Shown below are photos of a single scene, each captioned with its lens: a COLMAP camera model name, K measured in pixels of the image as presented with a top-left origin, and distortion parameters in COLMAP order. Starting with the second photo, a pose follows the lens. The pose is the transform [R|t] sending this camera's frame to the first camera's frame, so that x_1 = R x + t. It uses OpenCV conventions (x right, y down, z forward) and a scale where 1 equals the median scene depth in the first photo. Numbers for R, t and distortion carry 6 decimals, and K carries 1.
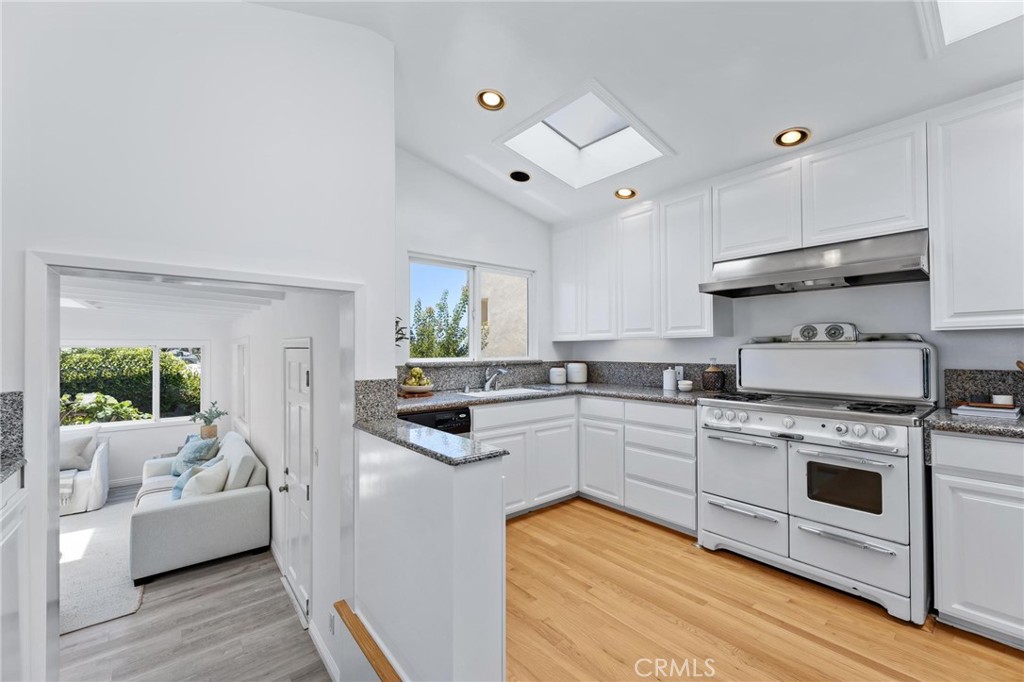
lens RADIAL K [[415.7, 0, 512.7], [0, 415.7, 344.7], [0, 0, 1]] dist [-0.000958, -0.000132]
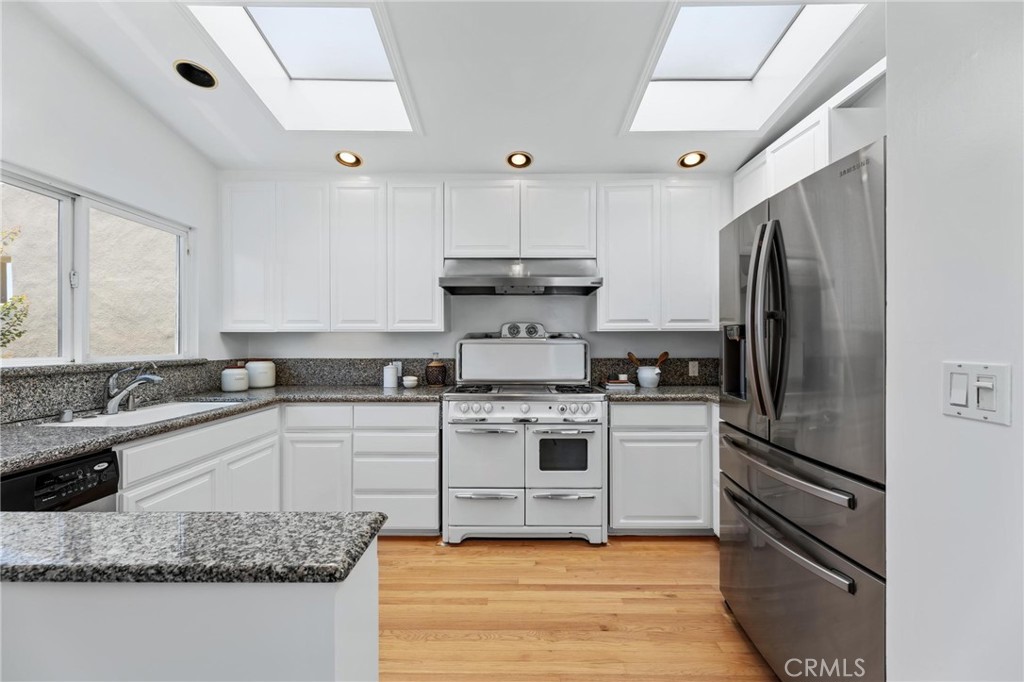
lens RADIAL K [[407.1, 0, 510.4], [0, 407.1, 344.3], [0, 0, 1]] dist [0.002410, 0.000169]
pose [[0.643282, 0.002401, 0.765626, -0.183269], [-0.012248, 0.999899, 0.007154, 0.002917], [-0.765531, -0.013979, 0.643247, 0.255646]]
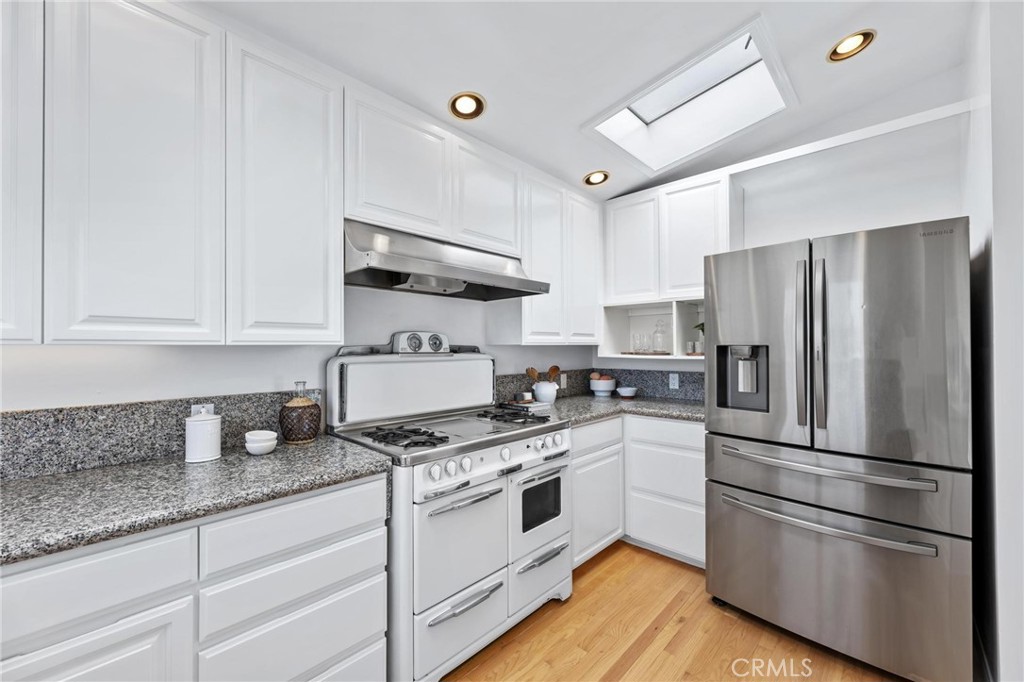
lens RADIAL K [[407.1, 0, 510.4], [0, 407.1, 344.3], [0, 0, 1]] dist [0.002410, 0.000169]
pose [[-0.112272, 0.013417, 0.993587, -0.118647], [-0.007519, 0.999869, -0.014351, -0.014403], [-0.993649, -0.009082, -0.112156, 0.890060]]
